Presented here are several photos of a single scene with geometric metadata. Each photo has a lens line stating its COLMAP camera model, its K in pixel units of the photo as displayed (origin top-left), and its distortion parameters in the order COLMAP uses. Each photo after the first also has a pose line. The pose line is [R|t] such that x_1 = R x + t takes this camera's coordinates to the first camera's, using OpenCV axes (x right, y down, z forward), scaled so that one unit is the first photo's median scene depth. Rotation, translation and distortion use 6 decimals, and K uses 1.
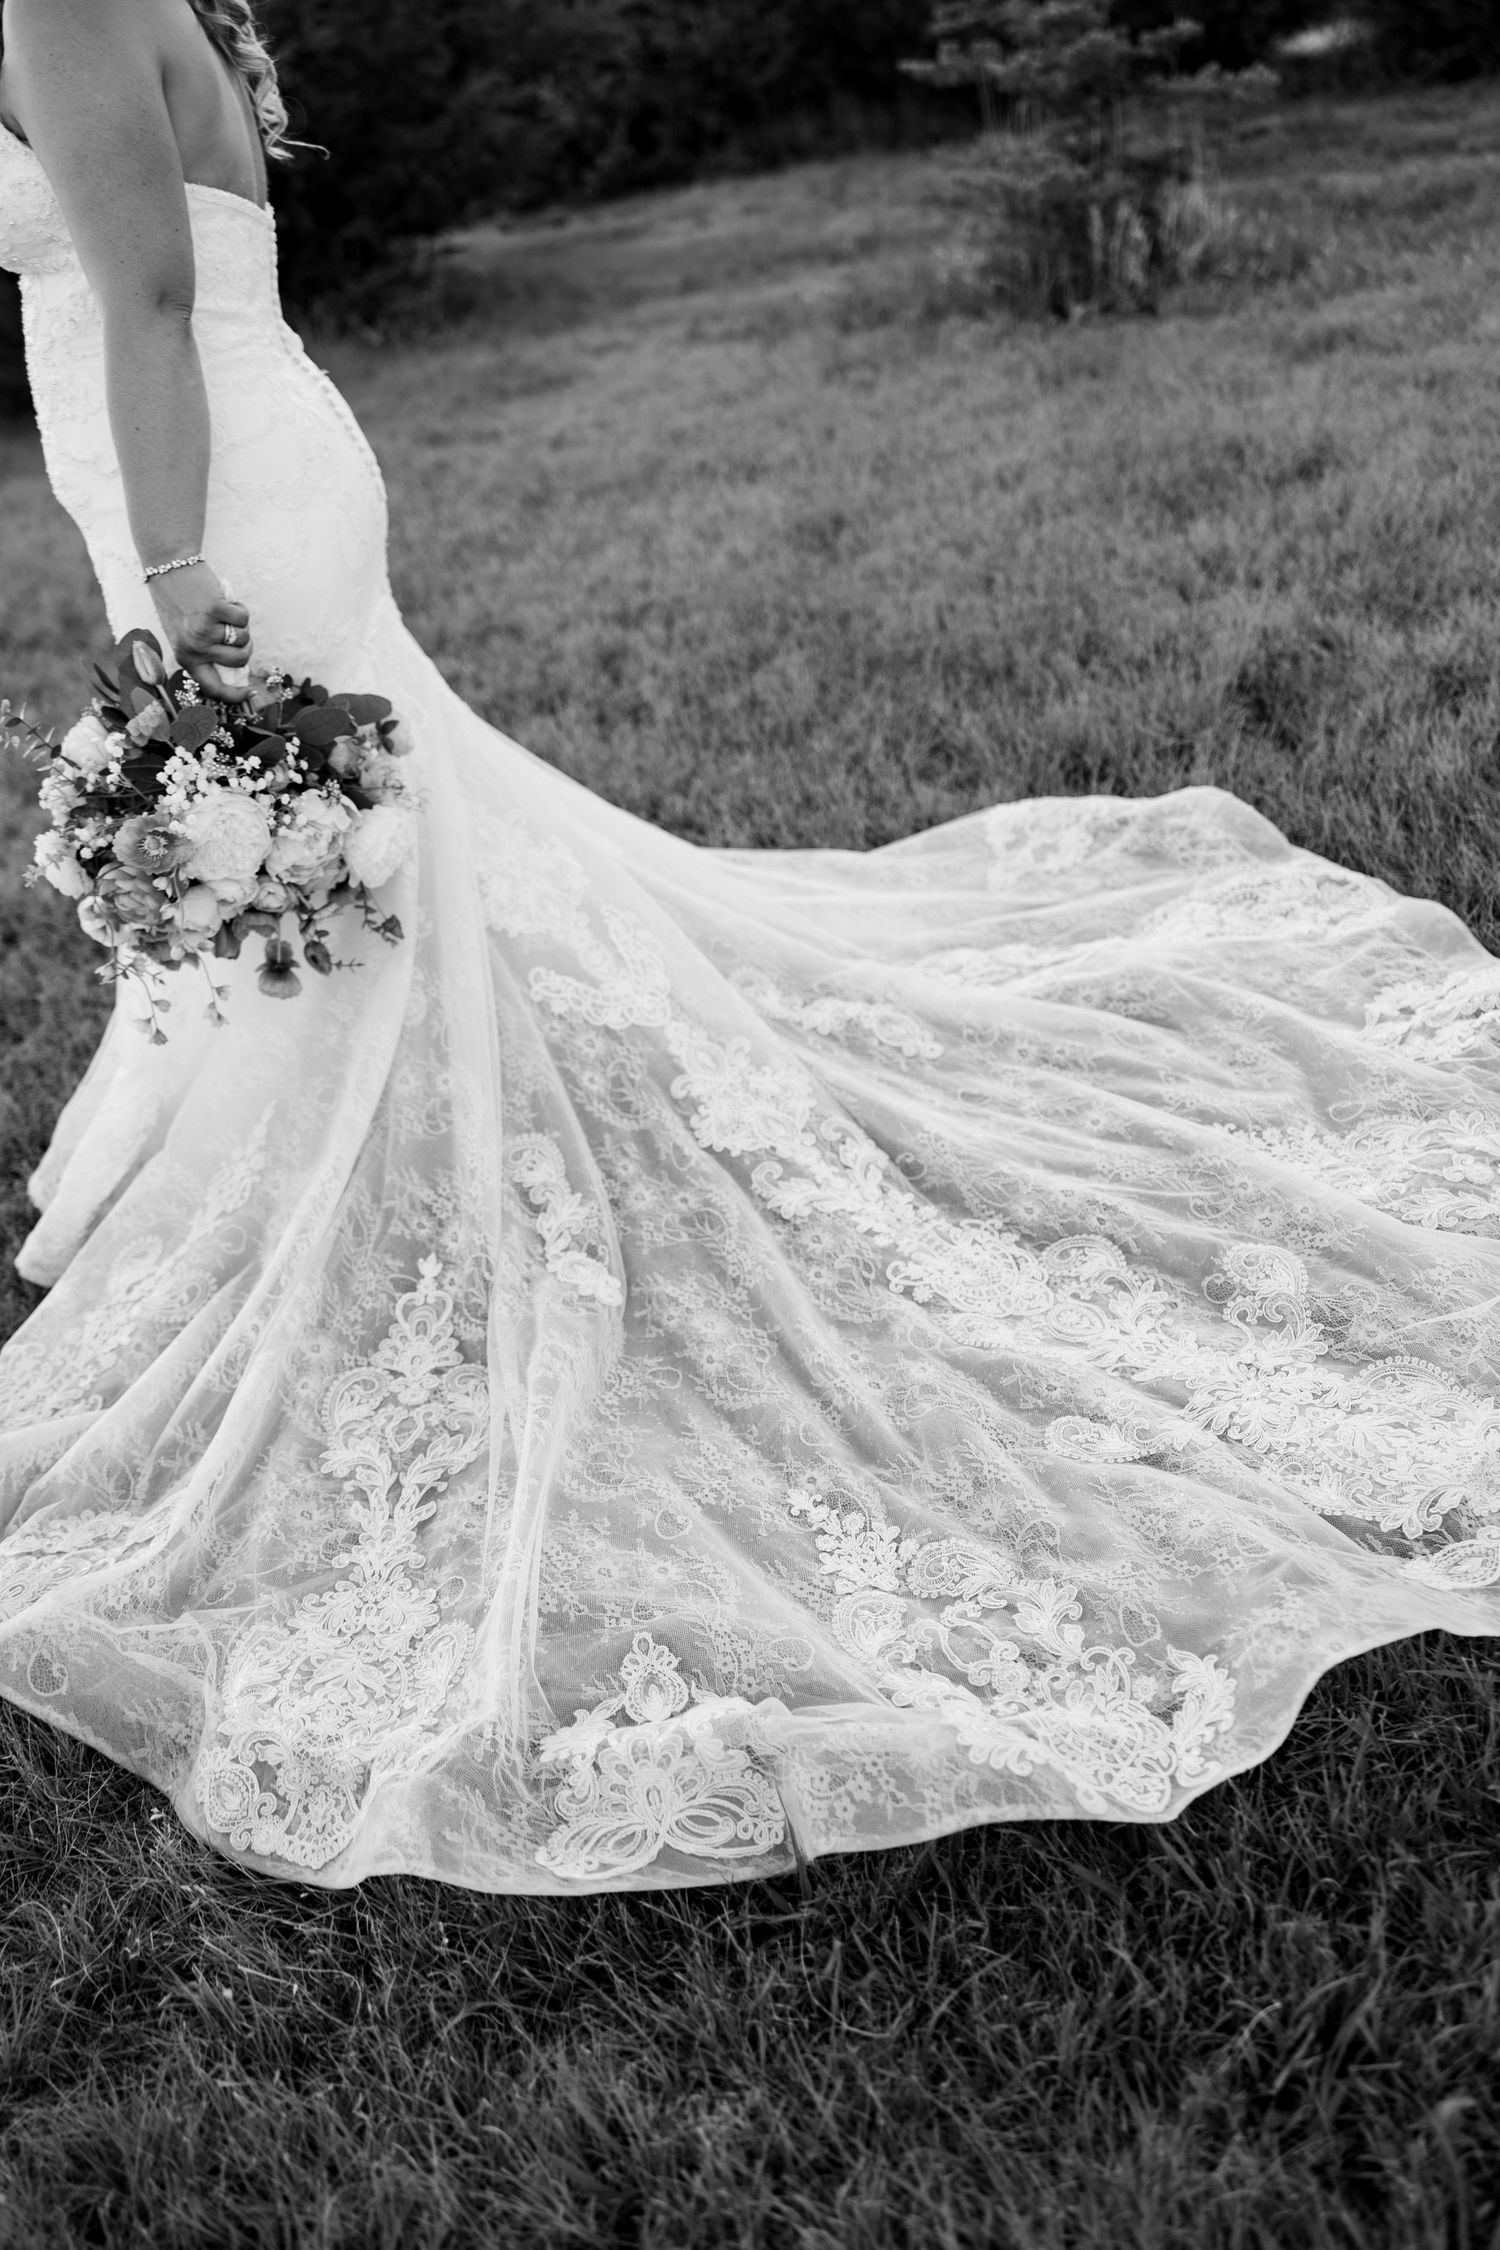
lens RADIAL K [[1979.1, 0, 750.0], [0, 1979.1, 1125.0], [0, 0, 1]] dist [0.003262, -0.002282]
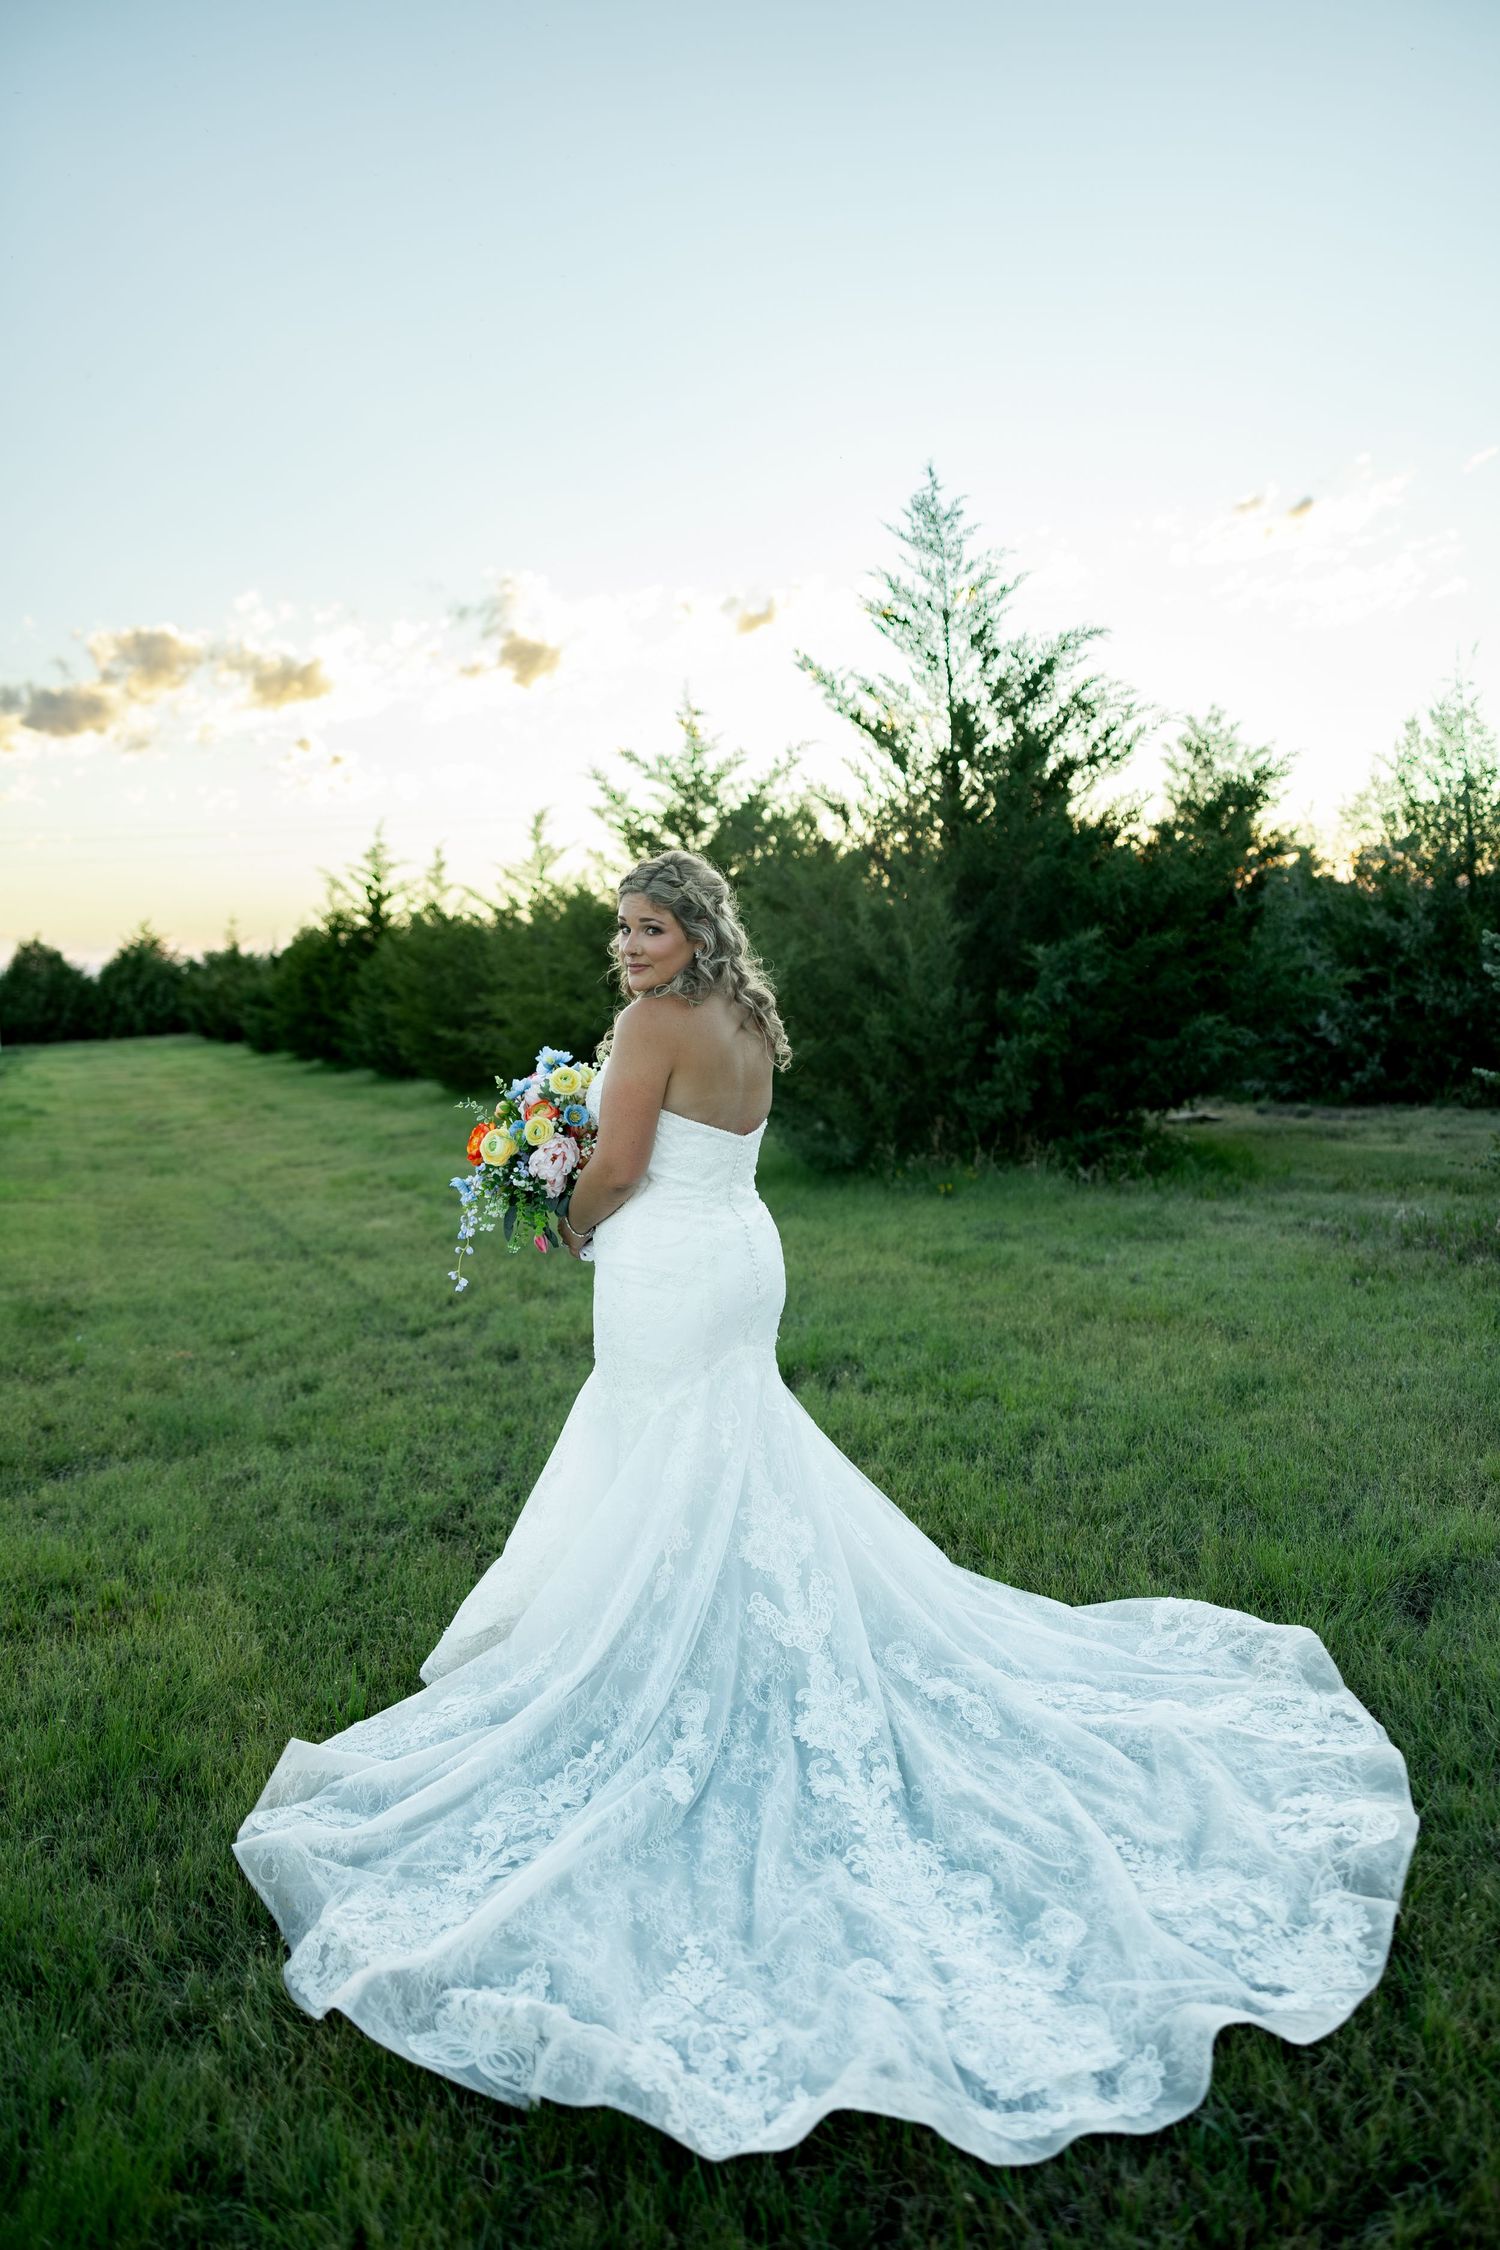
lens RADIAL K [[1979.1, 0, 750.0], [0, 1979.1, 1125.0], [0, 0, 1]] dist [0.003262, -0.002282]
pose [[0.856418, 0.165821, -0.488930, 0.658946], [-0.332680, 0.901439, -0.277004, 0.022213], [0.394807, 0.399888, 0.827174, -0.487761]]
